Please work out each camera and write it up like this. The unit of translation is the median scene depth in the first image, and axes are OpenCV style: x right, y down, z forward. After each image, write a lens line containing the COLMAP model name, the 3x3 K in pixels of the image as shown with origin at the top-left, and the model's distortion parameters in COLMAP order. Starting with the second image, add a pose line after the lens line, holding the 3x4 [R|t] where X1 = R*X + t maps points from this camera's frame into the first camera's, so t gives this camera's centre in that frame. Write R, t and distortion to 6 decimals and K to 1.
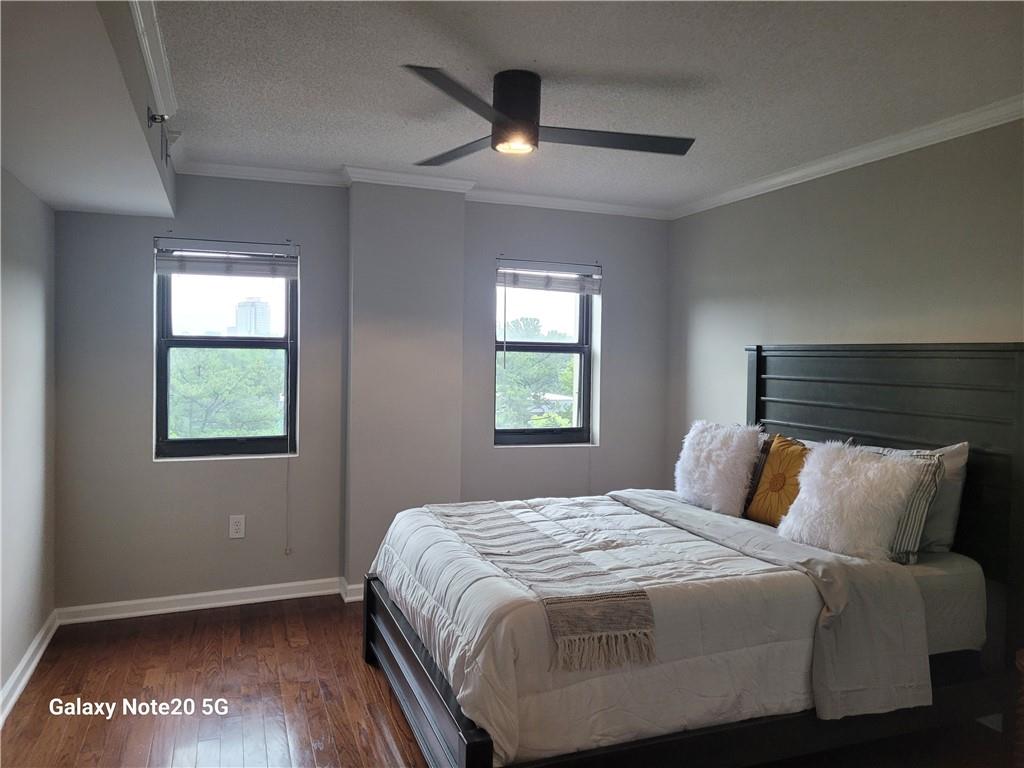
lens RADIAL K [[769.4, 0, 512.0], [0, 769.4, 385.9], [0, 0, 1]] dist [0.067038, -0.050650]
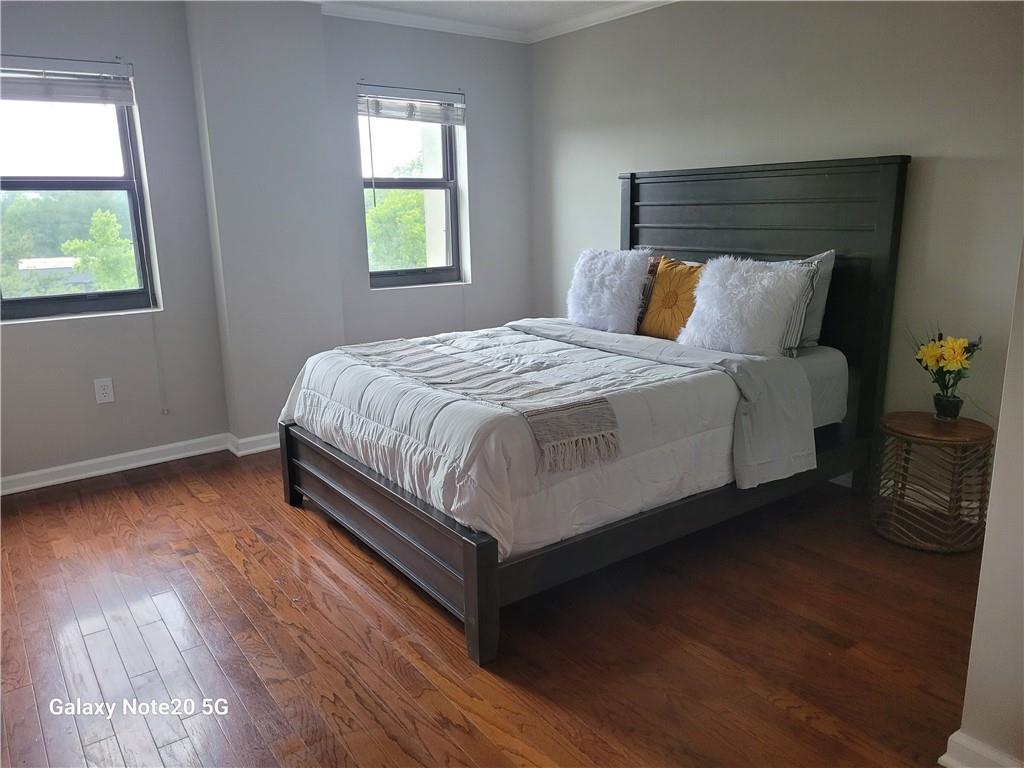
lens RADIAL K [[769.4, 0, 512.3], [0, 769.4, 384.2], [0, 0, 1]] dist [0.067038, -0.050650]
pose [[0.966141, -0.091125, 0.241386, -0.140558], [0.043456, 0.979661, 0.195899, 0.018409], [-0.254328, -0.178777, 0.950451, 0.004088]]
